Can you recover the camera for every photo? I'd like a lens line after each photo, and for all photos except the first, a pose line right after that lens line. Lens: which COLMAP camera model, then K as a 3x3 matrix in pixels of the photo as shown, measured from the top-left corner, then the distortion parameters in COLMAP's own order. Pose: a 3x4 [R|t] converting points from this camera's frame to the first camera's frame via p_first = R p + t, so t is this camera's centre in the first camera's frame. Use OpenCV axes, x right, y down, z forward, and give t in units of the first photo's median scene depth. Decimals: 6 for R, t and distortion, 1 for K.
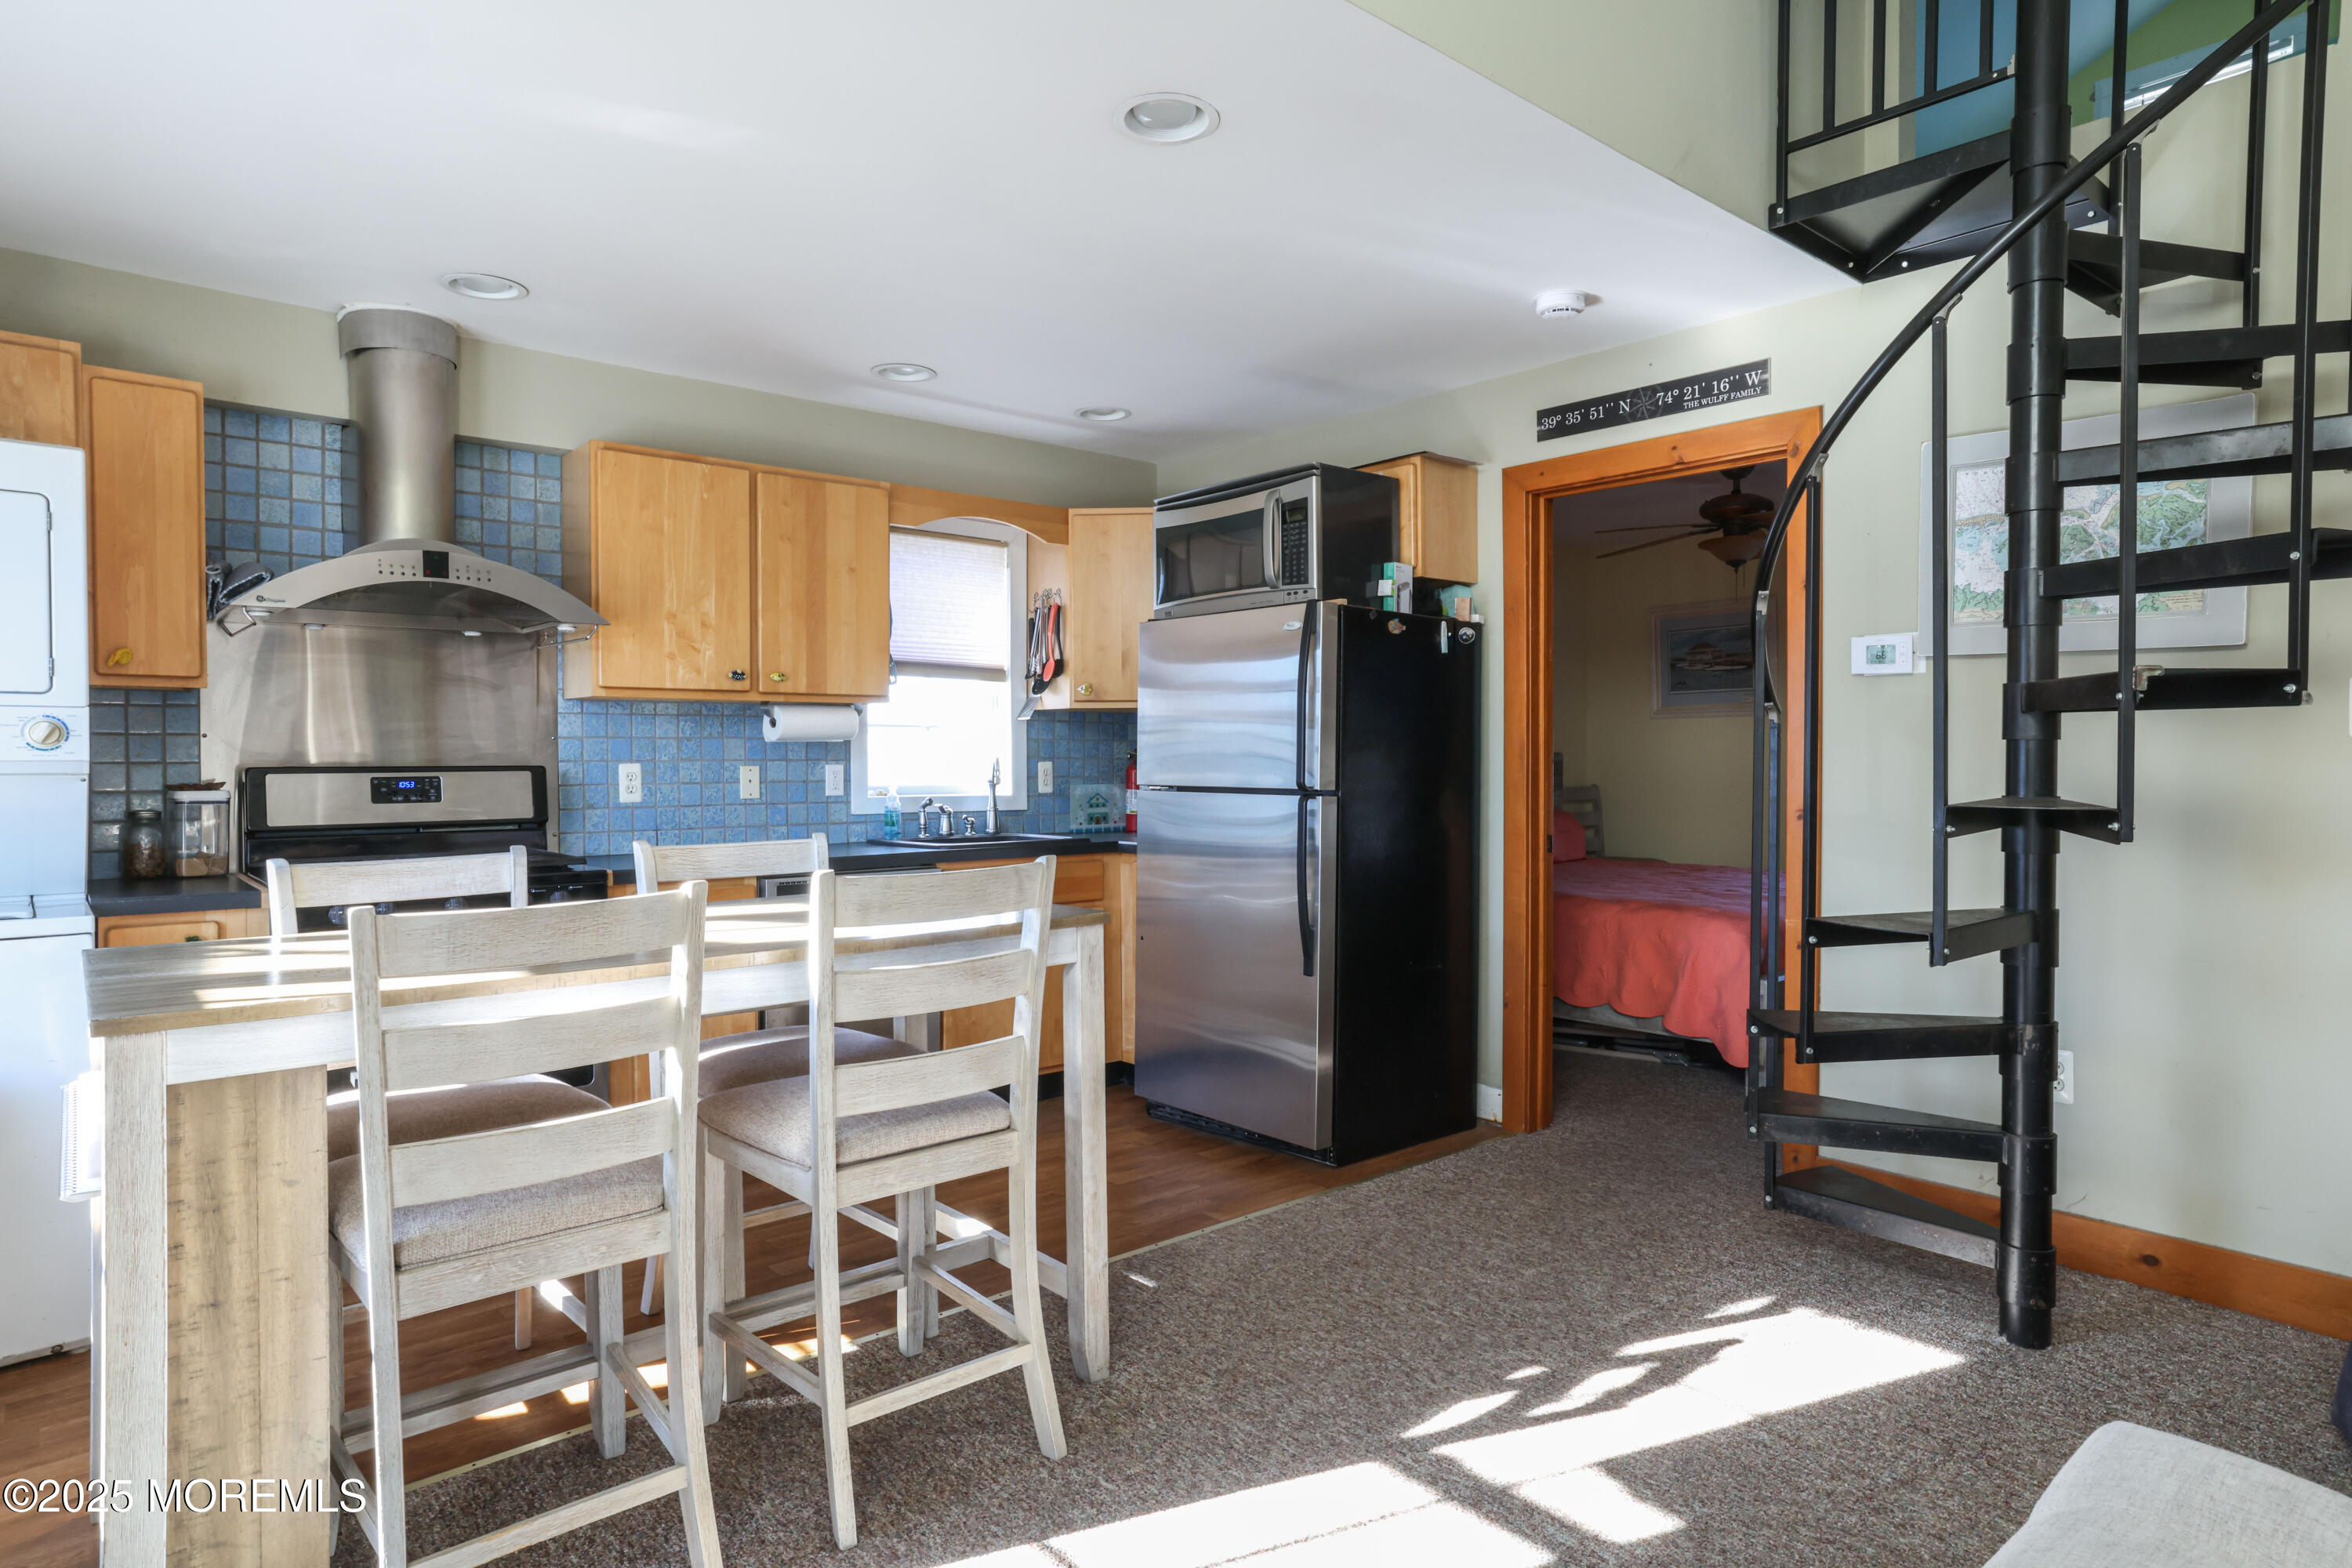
lens RADIAL K [[1316.3, 0, 1172.5], [0, 1316.3, 758.5], [0, 0, 1]] dist [-0.029598, 0.032247]
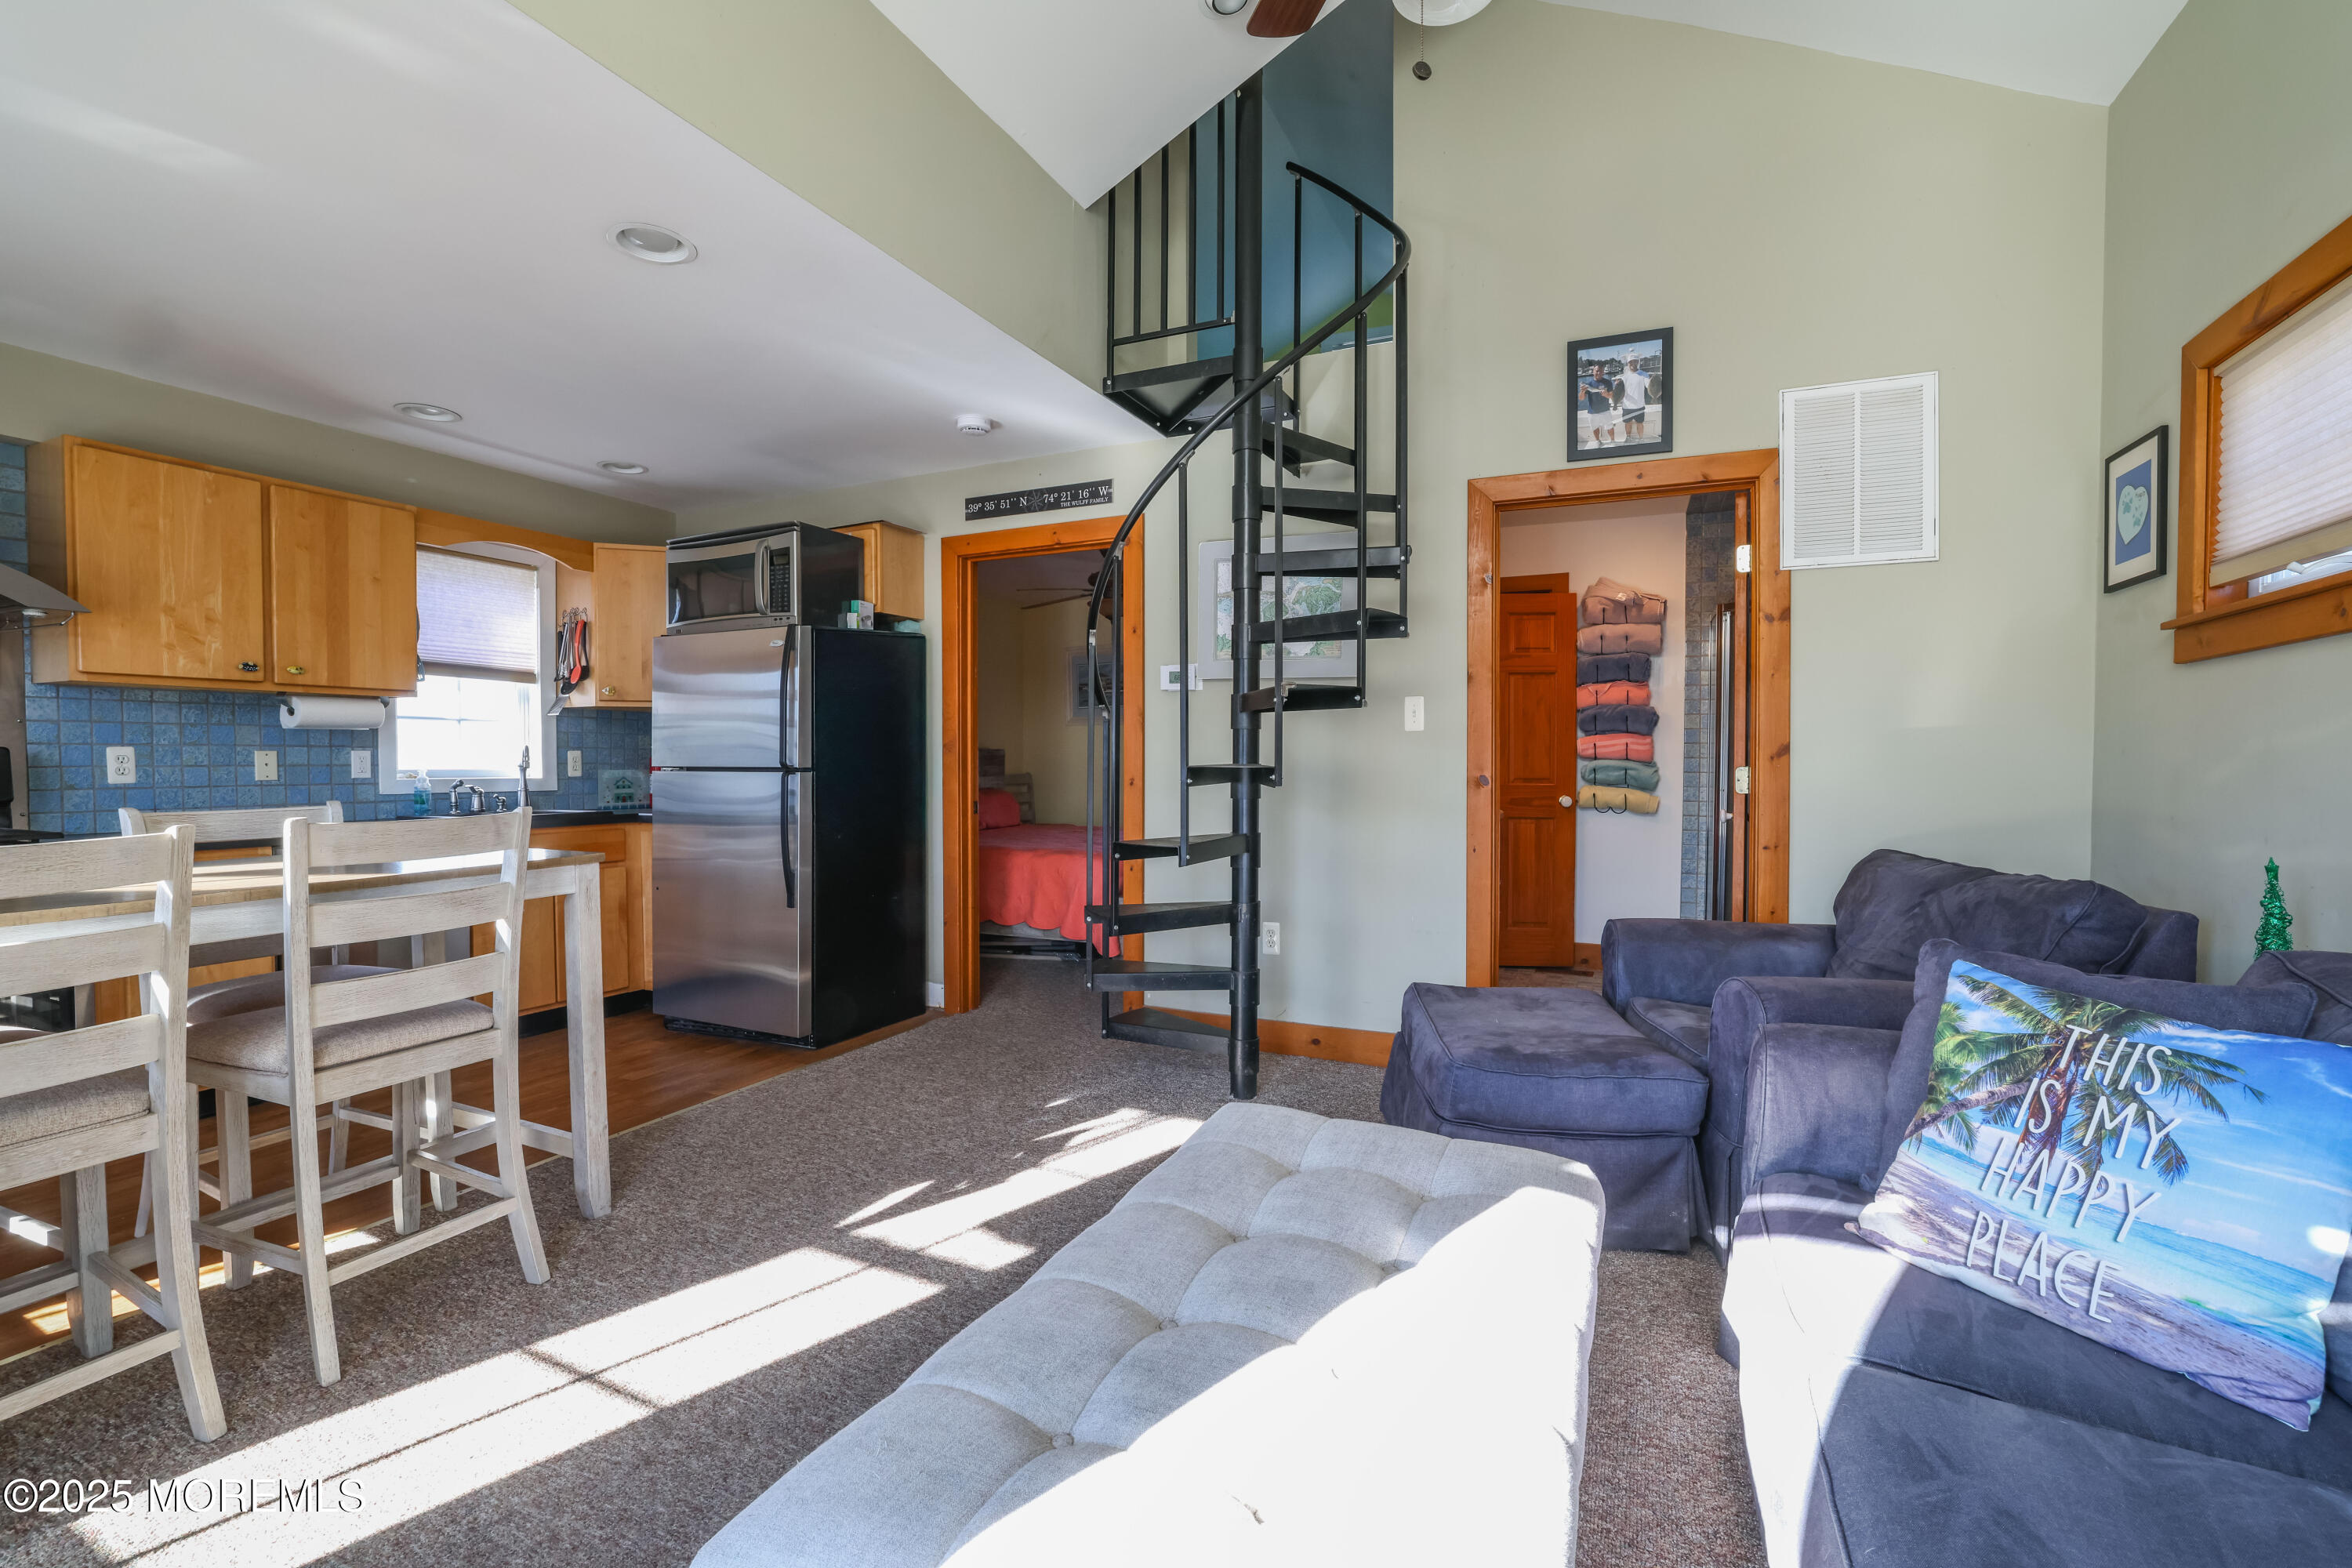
lens RADIAL K [[1007.4, 0, 1176.7], [0, 1007.4, 777.4], [0, 0, 1]] dist [-0.048295, 0.018762]
pose [[0.911383, -0.006307, 0.411512, 0.042823], [0.000996, 0.999913, 0.013119, 0.020420], [-0.411559, -0.011547, 0.911310, -0.077994]]
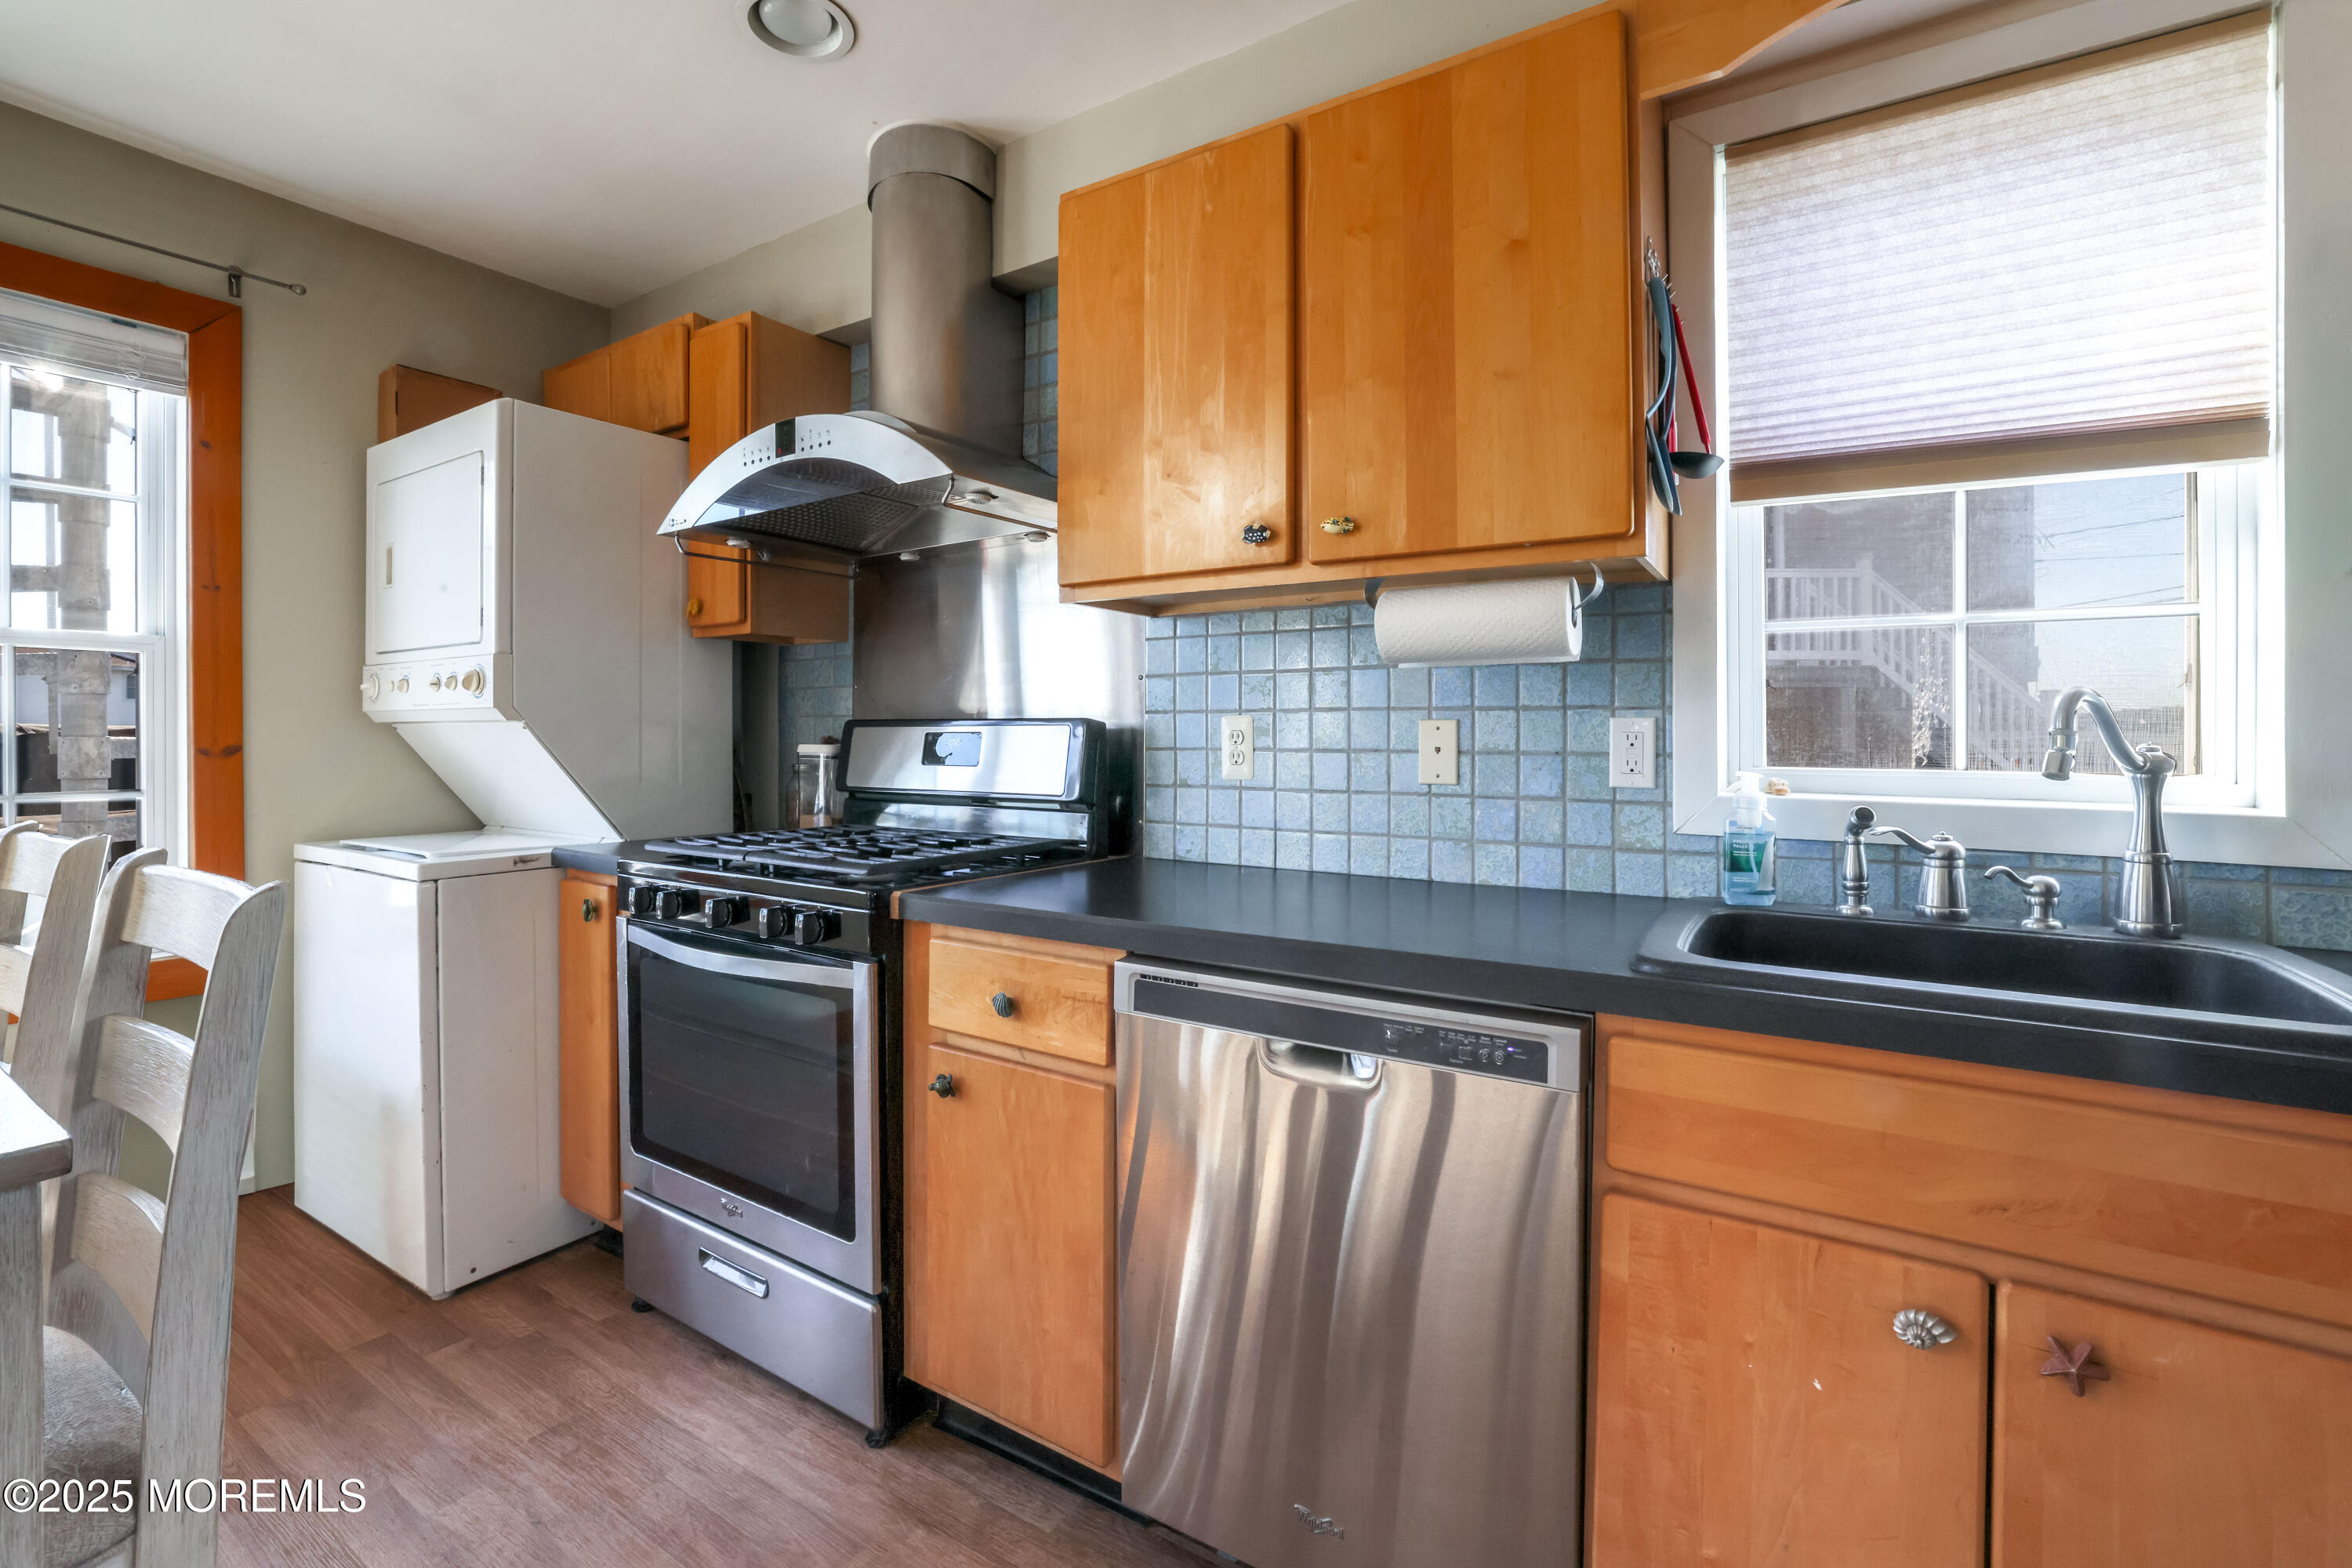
lens RADIAL K [[1021.8, 0, 1179.9], [0, 1021.8, 729.0], [0, 0, 1]] dist [-0.056940, 0.020857]
pose [[0.275292, -0.001541, -0.961359, 0.035012], [-0.007343, 0.999966, -0.003706, 0.012992], [0.961333, 0.008080, 0.275272, 0.901807]]
